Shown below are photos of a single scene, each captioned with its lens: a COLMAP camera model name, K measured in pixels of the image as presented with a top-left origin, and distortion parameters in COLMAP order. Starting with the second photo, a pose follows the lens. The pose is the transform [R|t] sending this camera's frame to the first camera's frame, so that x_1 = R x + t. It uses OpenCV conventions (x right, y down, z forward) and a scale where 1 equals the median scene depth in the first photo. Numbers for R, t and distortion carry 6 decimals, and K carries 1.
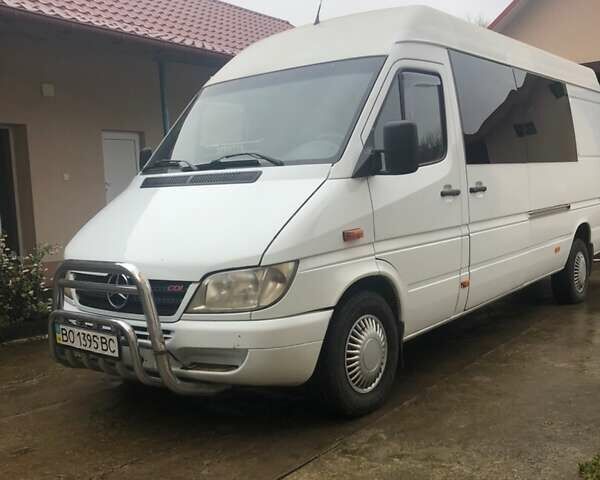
lens RADIAL K [[655.7, 0, 299.8], [0, 655.7, 235.0], [0, 0, 1]] dist [-0.001522, 0.000000]
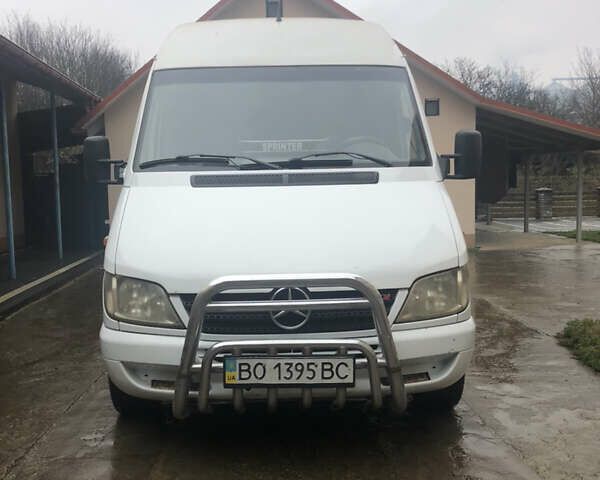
lens RADIAL K [[655.7, 0, 300.0], [0, 655.7, 242.3], [0, 0, 1]] dist [-0.001522, 0.000000]
pose [[0.783038, -0.032400, 0.621129, -0.808379], [0.036667, 0.999310, 0.005903, -0.004481], [-0.620892, 0.018153, 0.783686, 0.345493]]
